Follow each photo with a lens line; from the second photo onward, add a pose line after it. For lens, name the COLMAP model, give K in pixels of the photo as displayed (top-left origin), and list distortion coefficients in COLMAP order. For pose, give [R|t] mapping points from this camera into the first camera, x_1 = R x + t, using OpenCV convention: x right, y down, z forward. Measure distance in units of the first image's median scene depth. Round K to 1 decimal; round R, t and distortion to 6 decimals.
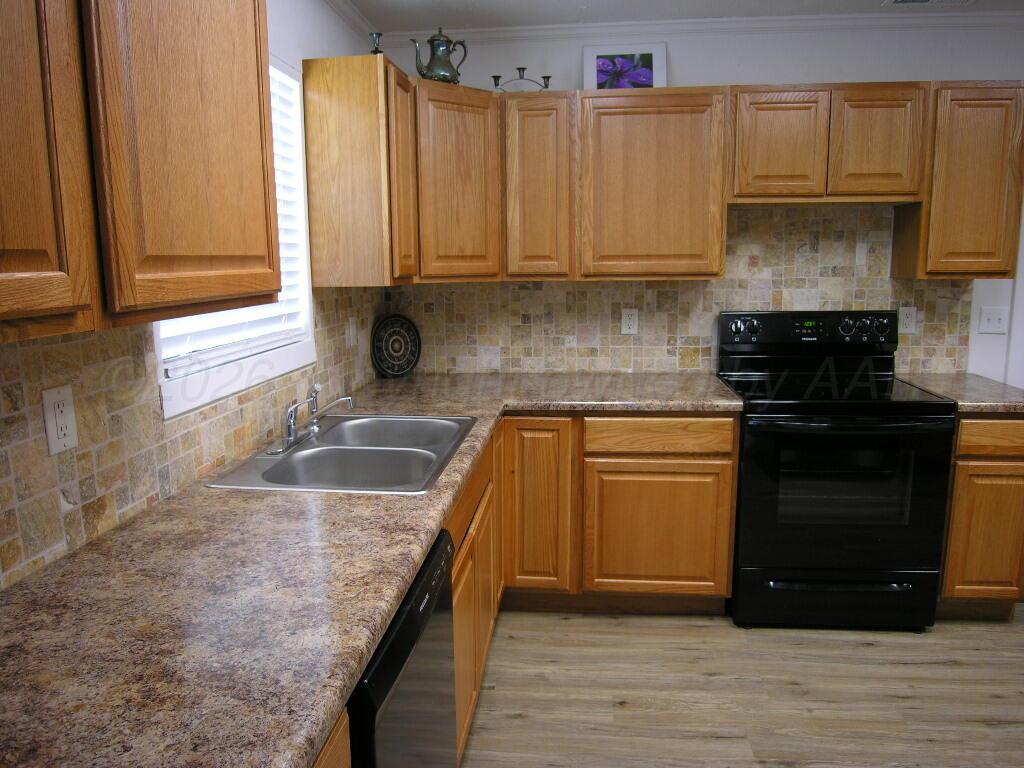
lens RADIAL K [[724.7, 0, 504.5], [0, 724.7, 380.2], [0, 0, 1]] dist [-0.063225, 0.008026]
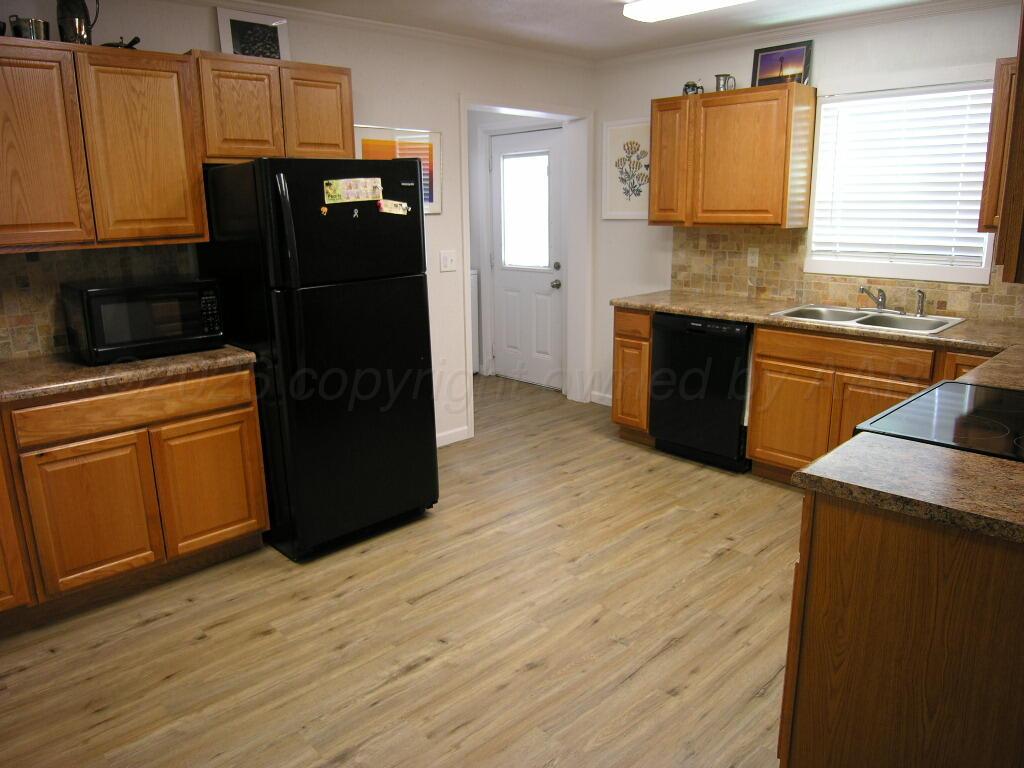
lens RADIAL K [[724.7, 0, 504.5], [0, 724.7, 380.2], [0, 0, 1]] dist [-0.063225, 0.008026]
pose [[-0.642839, 0.201860, -0.738925, 1.190094], [-0.102201, 0.933426, 0.343905, -0.193960], [0.759153, 0.296594, -0.579413, 0.968013]]
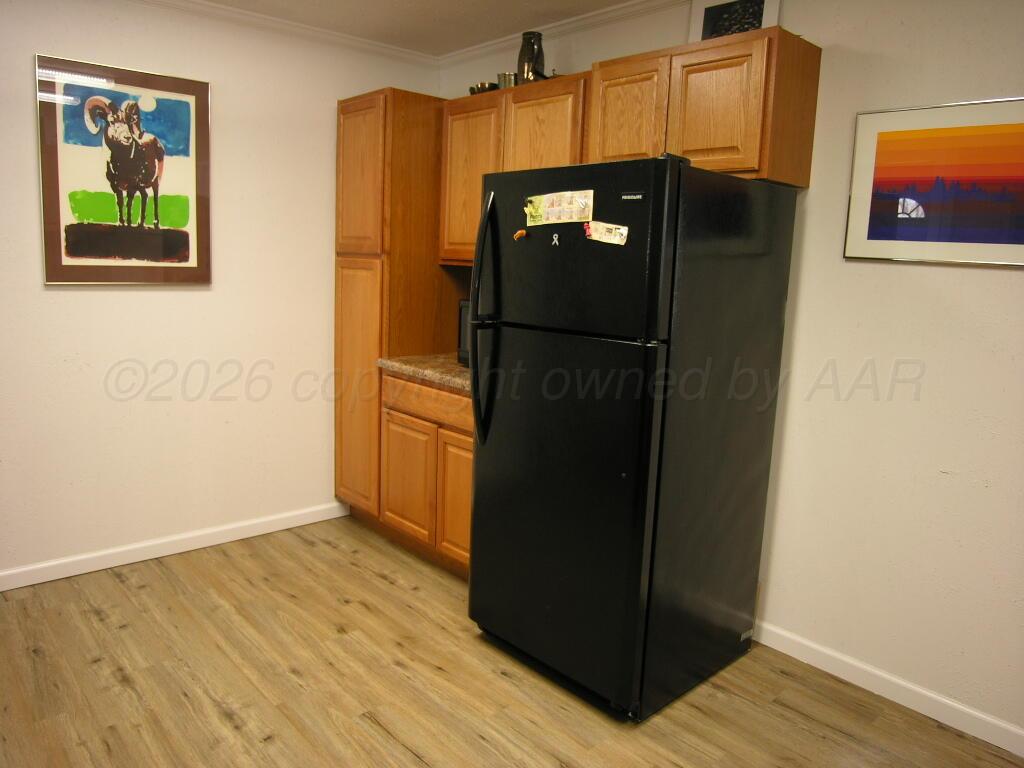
lens RADIAL K [[724.7, 0, 504.5], [0, 724.7, 380.2], [0, 0, 1]] dist [-0.063225, 0.008026]
pose [[-0.748826, -0.128344, 0.650221, 0.098473], [0.080035, 0.956380, 0.280948, -0.120694], [-0.657917, 0.262422, -0.705890, 0.759096]]
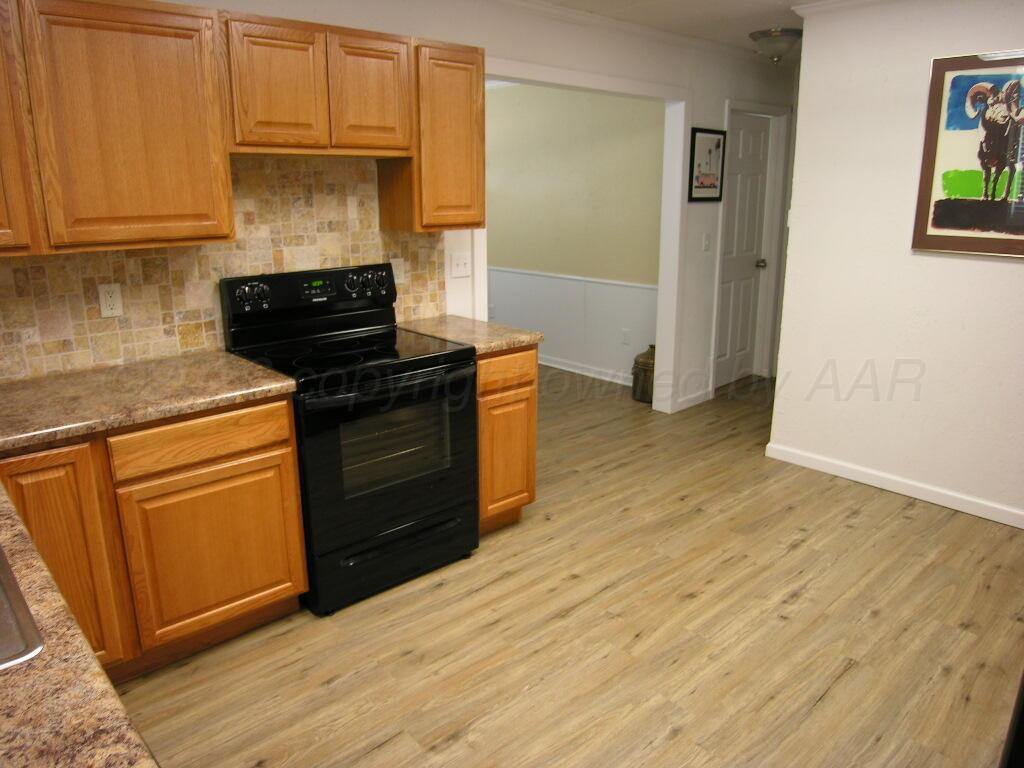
lens RADIAL K [[724.7, 0, 504.5], [0, 724.7, 380.2], [0, 0, 1]] dist [-0.063225, 0.008026]
pose [[0.663878, -0.179587, 0.725958, -0.130209], [0.119345, 0.983739, 0.134218, -0.053348], [-0.738257, -0.002465, 0.674516, 0.180652]]
